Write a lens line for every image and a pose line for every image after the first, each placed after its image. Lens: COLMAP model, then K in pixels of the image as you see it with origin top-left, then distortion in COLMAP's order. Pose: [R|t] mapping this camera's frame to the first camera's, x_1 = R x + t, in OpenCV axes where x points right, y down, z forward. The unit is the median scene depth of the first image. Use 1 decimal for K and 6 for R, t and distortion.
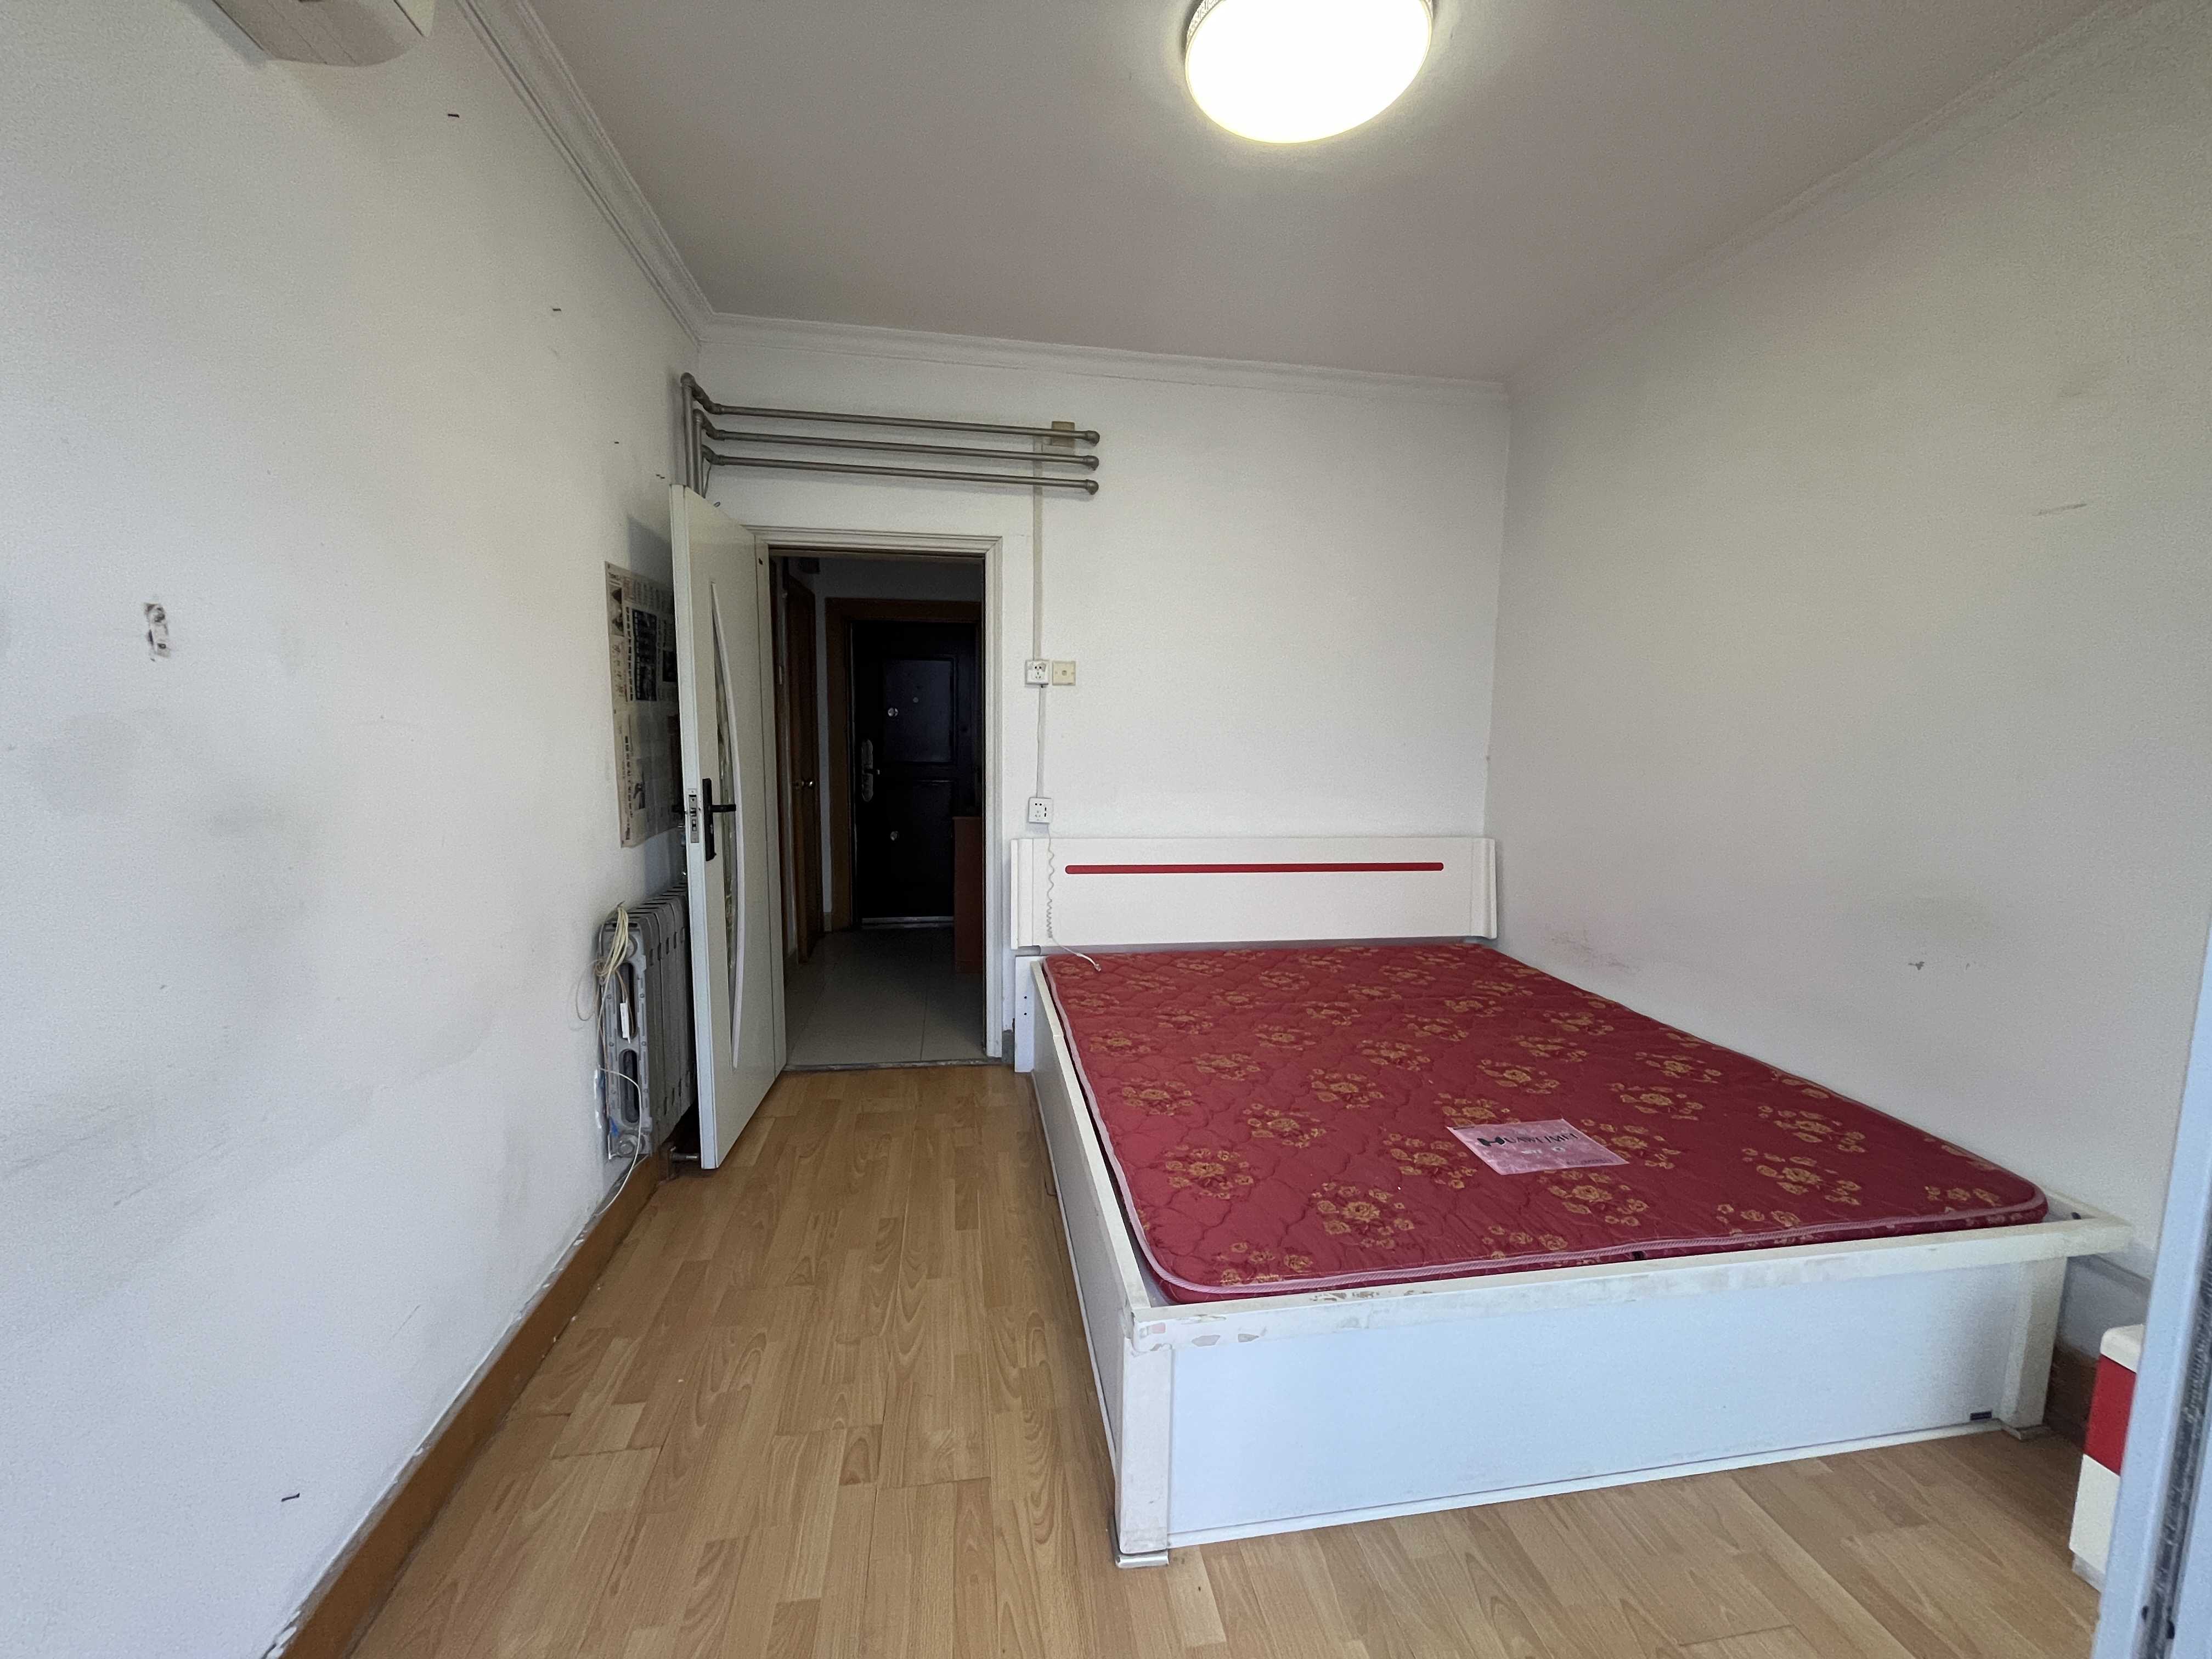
lens RADIAL K [[883.8, 0, 1110.0], [0, 883.8, 824.9], [0, 0, 1]] dist [-0.004664, -0.000113]
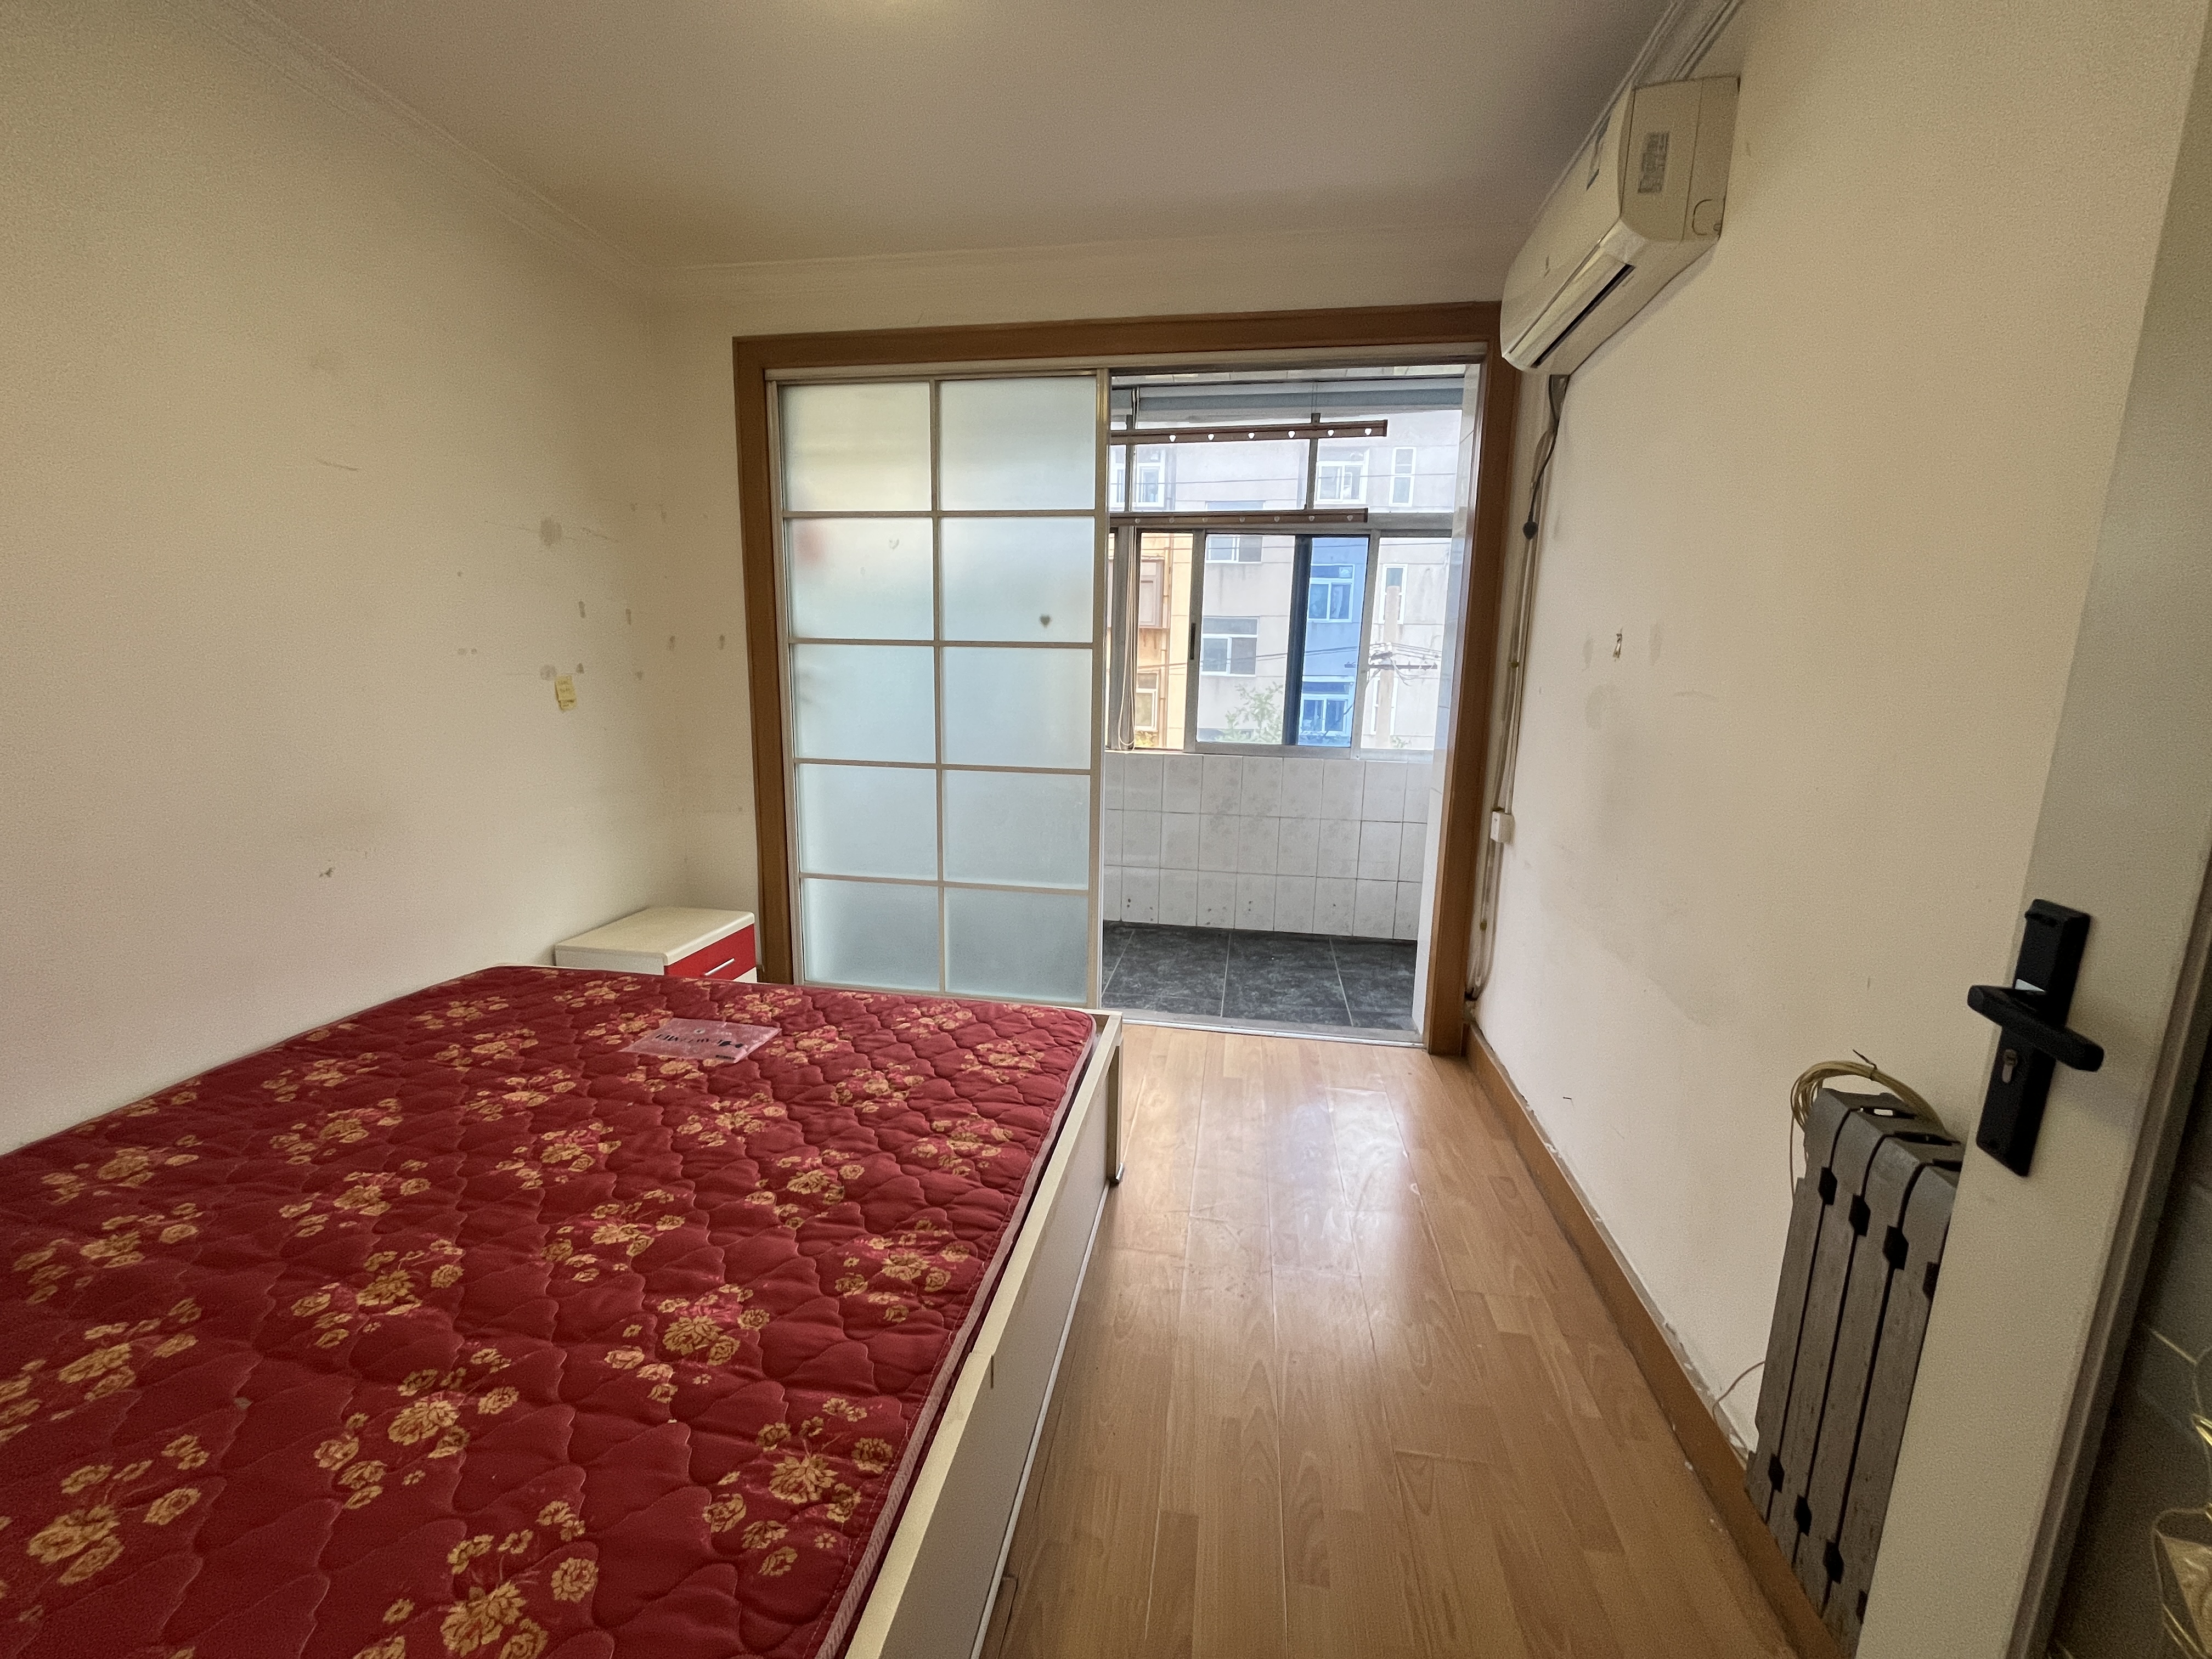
lens RADIAL K [[883.8, 0, 1101.7], [0, 883.8, 827.6], [0, 0, 1]] dist [-0.004664, -0.000113]
pose [[-0.946675, -0.091206, 0.309010, -0.358848], [0.000906, 0.958339, 0.285632, -0.241022], [-0.322188, 0.270681, -0.907153, 2.019699]]
